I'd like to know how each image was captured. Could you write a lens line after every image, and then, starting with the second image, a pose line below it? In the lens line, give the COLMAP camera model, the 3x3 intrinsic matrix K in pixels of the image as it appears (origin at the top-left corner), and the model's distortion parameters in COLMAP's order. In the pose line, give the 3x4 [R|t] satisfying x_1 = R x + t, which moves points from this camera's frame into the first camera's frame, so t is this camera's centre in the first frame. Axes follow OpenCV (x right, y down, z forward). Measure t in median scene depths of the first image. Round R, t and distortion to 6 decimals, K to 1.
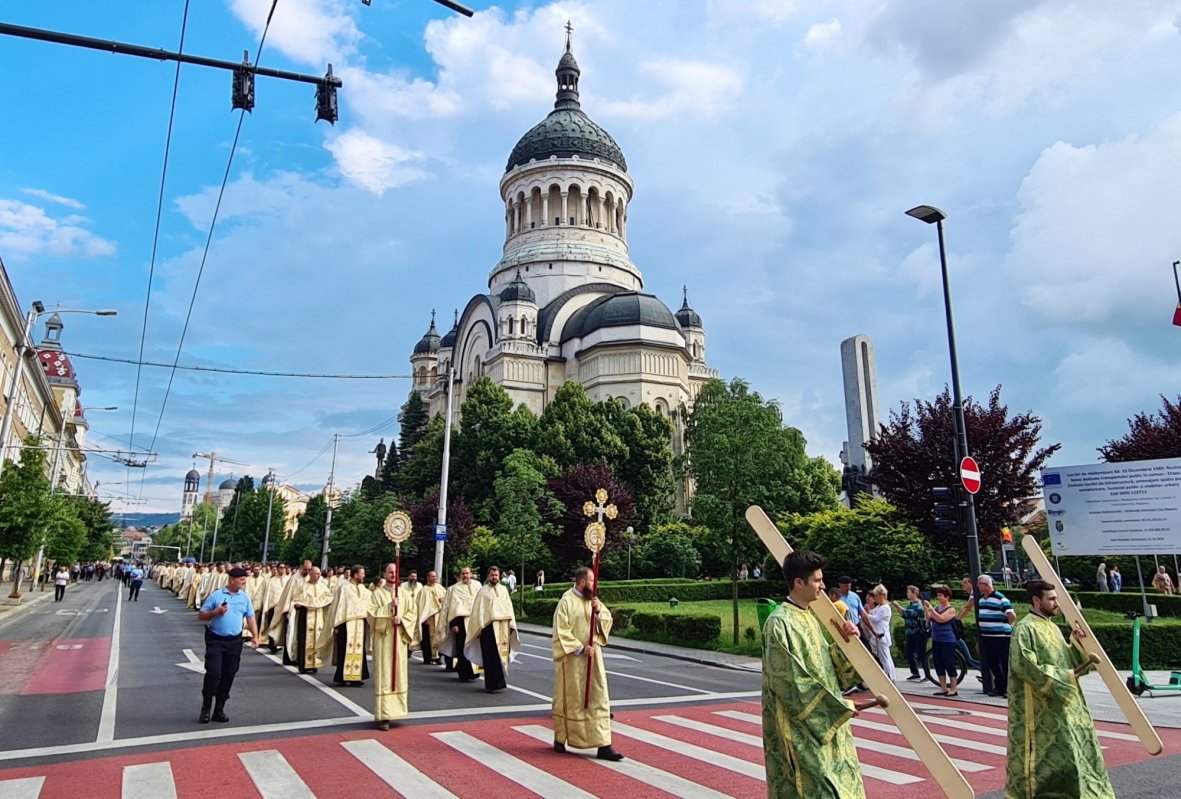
lens RADIAL K [[761.4, 0, 590.5], [0, 761.4, 399.5], [0, 0, 1]] dist [-0.073334, -0.001493]
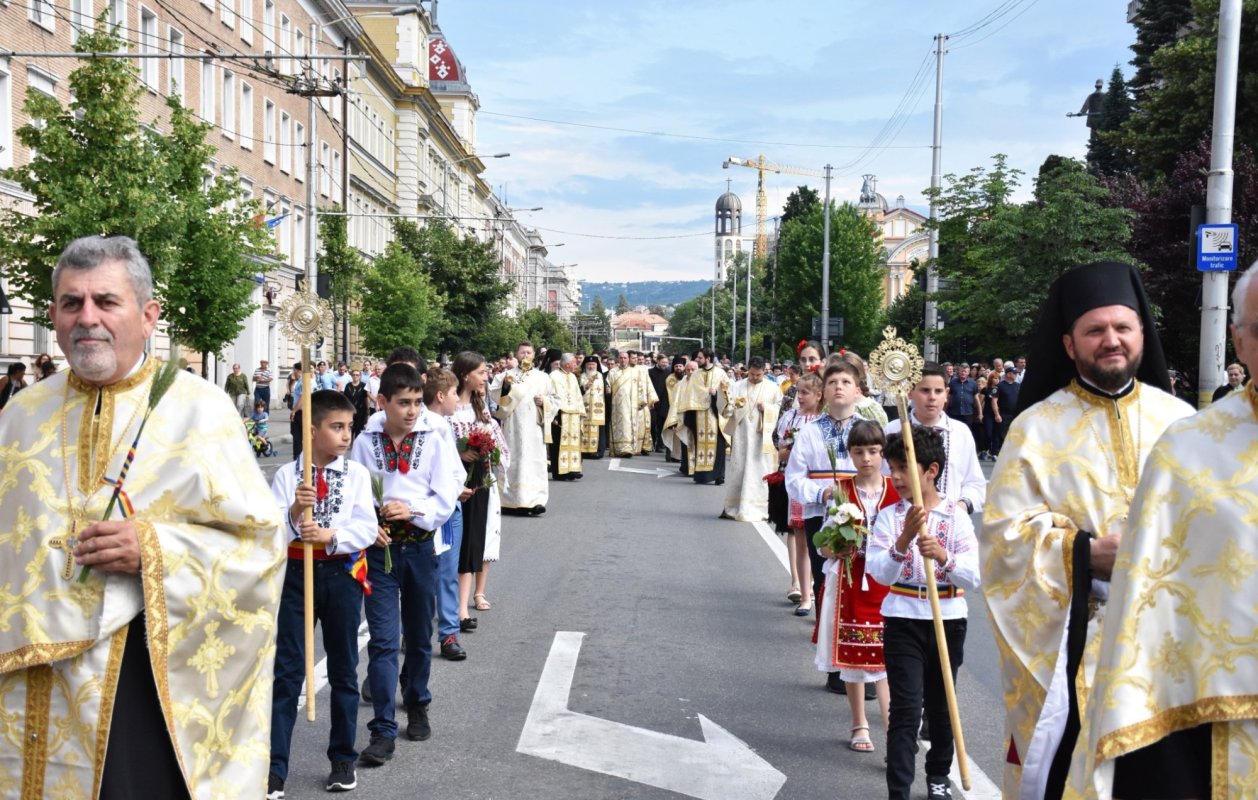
lens RADIAL K [[1468.7, 0, 629.0], [0, 1468.7, 400.0], [0, 0, 1]] dist [0.146824, 0.018178]
pose [[0.830130, 0.016512, -0.557325, -0.023959], [0.113021, 0.973828, 0.197194, 0.041663], [0.545995, -0.226686, 0.806538, 0.166921]]
